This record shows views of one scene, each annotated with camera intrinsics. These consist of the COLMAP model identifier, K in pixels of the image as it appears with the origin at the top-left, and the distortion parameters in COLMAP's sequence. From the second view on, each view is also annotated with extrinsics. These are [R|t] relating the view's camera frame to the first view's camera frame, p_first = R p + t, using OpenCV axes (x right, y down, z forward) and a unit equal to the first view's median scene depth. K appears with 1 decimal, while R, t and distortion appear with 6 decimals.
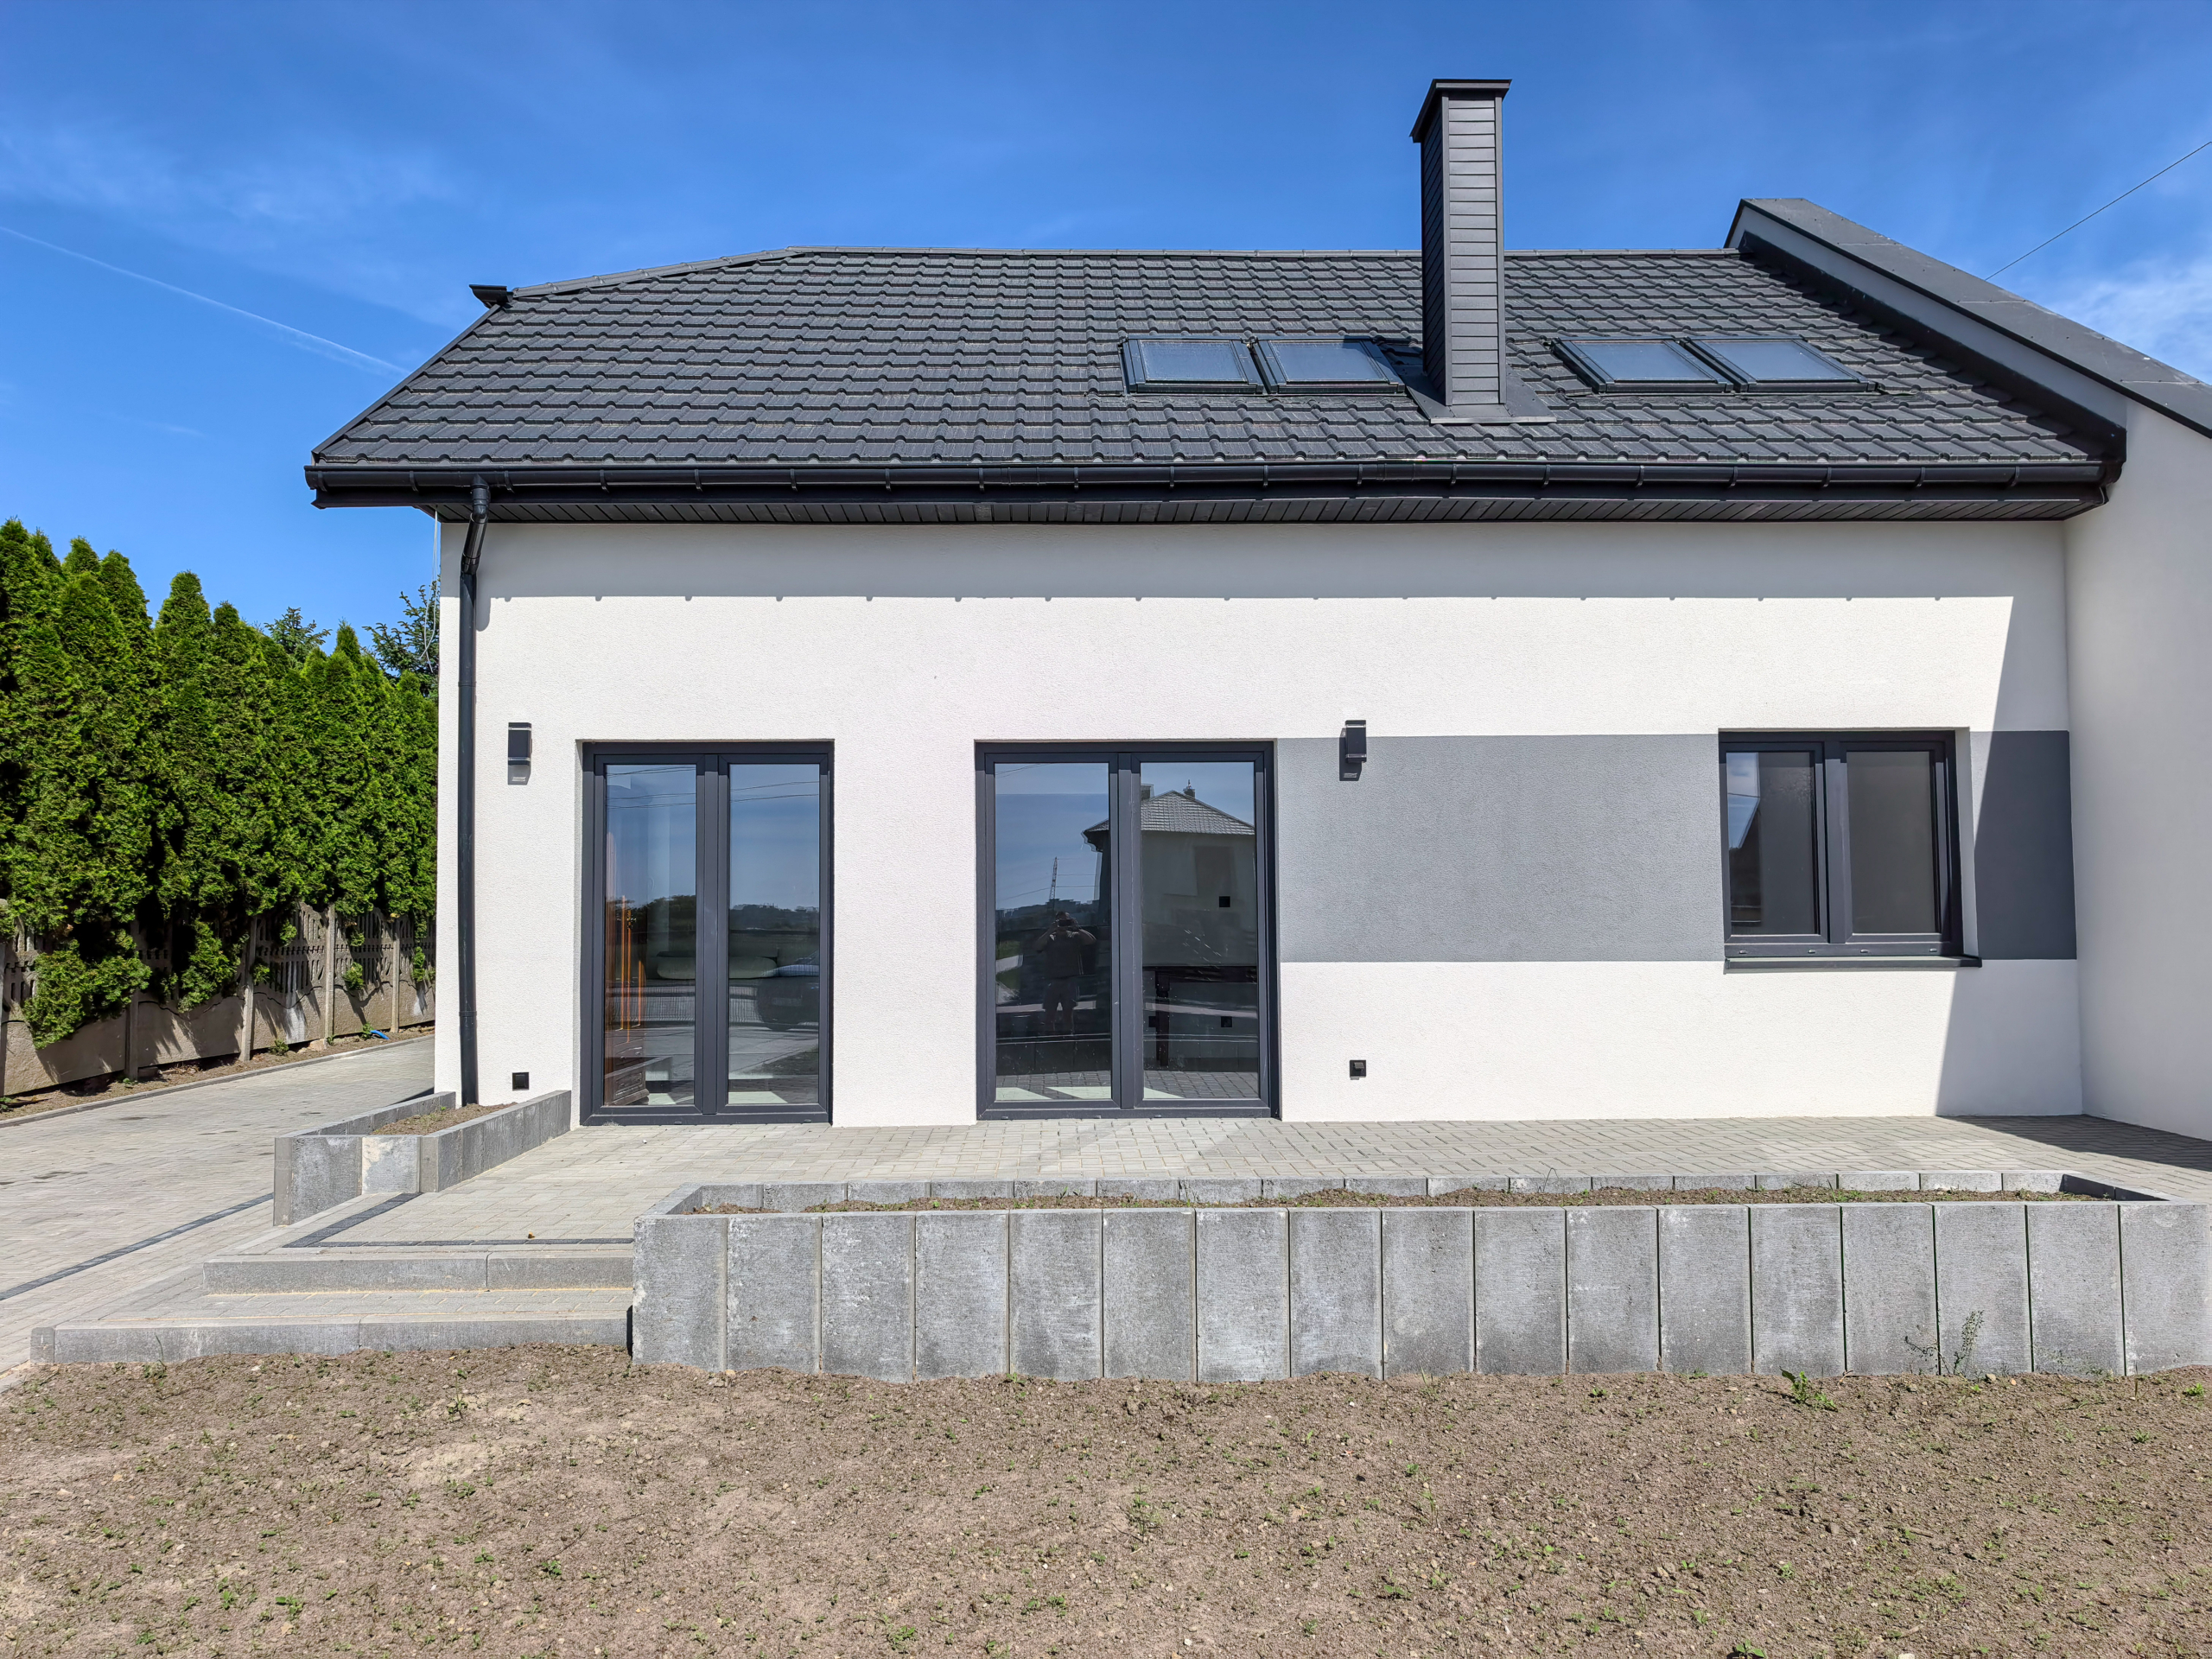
lens RADIAL K [[1730.3, 0, 1098.7], [0, 1730.3, 827.4], [0, 0, 1]] dist [0.010141, 0.002087]
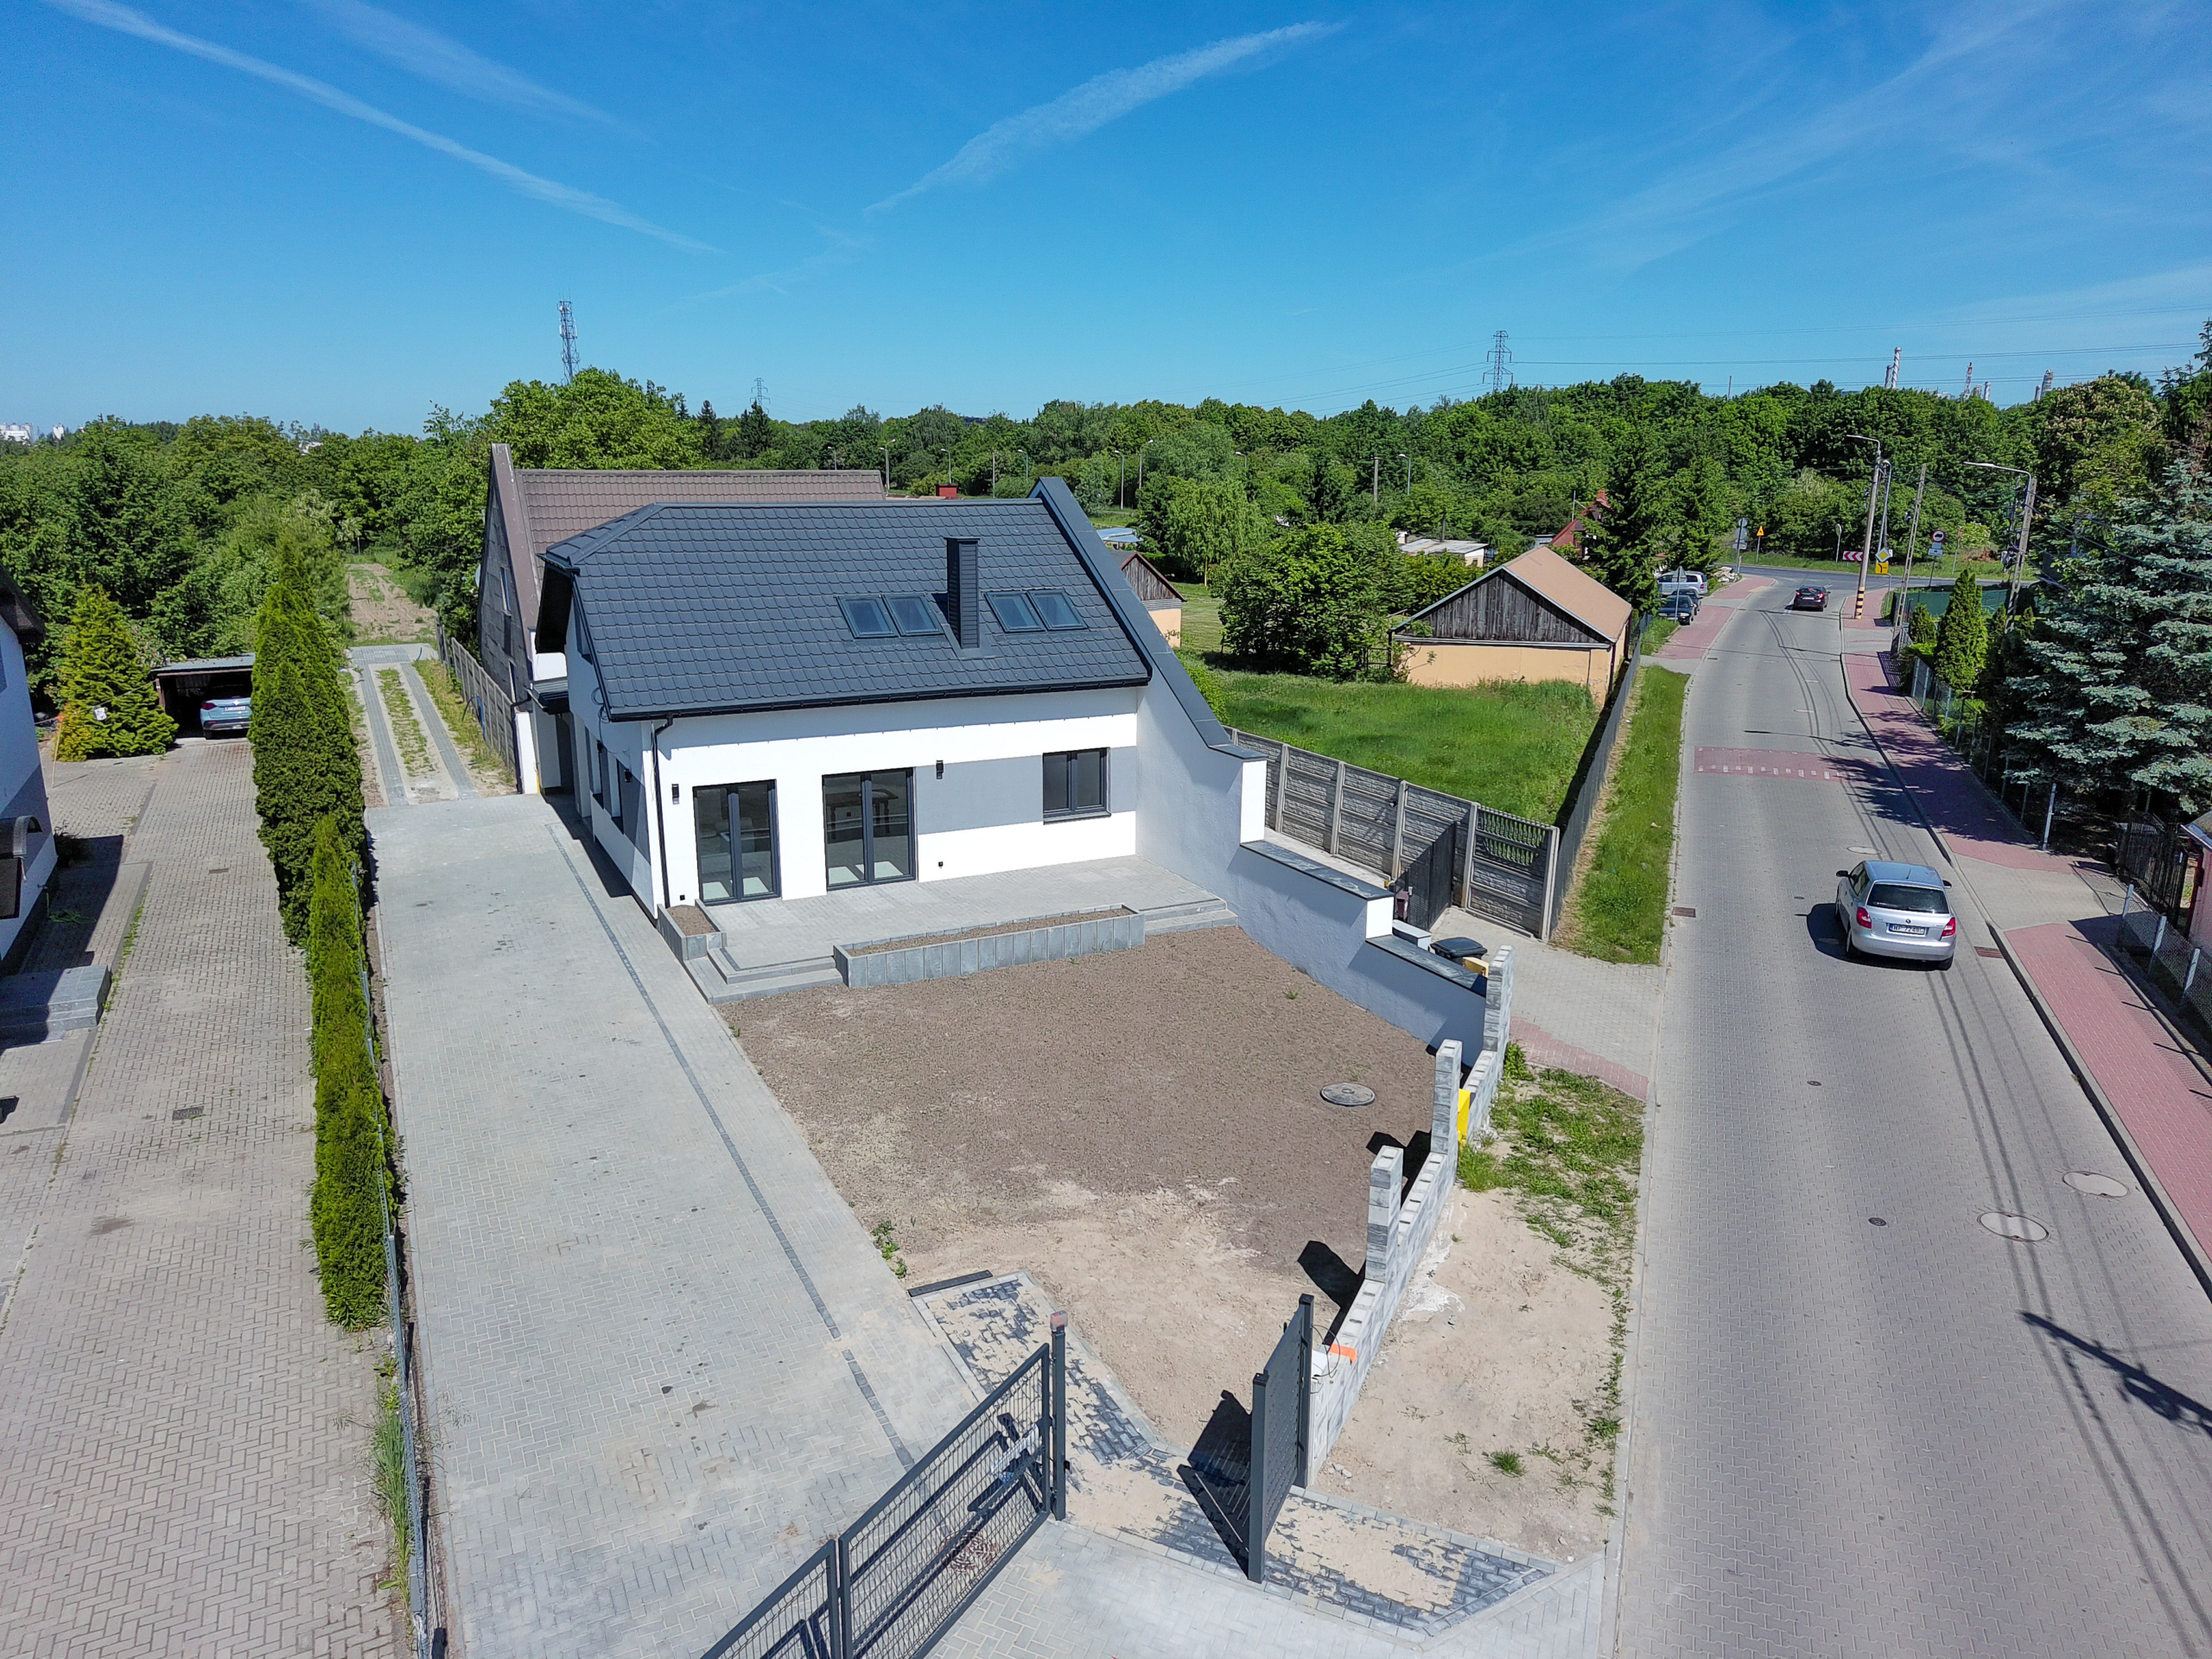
lens RADIAL K [[1473.4, 0, 1105.5], [0, 1473.4, 826.3], [0, 0, 1]] dist [0.000575, 0.000010]
pose [[0.892664, -0.100948, 0.439272, -0.794921], [-0.038016, 0.954261, 0.296549, -0.772937], [-0.449116, -0.281418, 0.847997, -1.508273]]
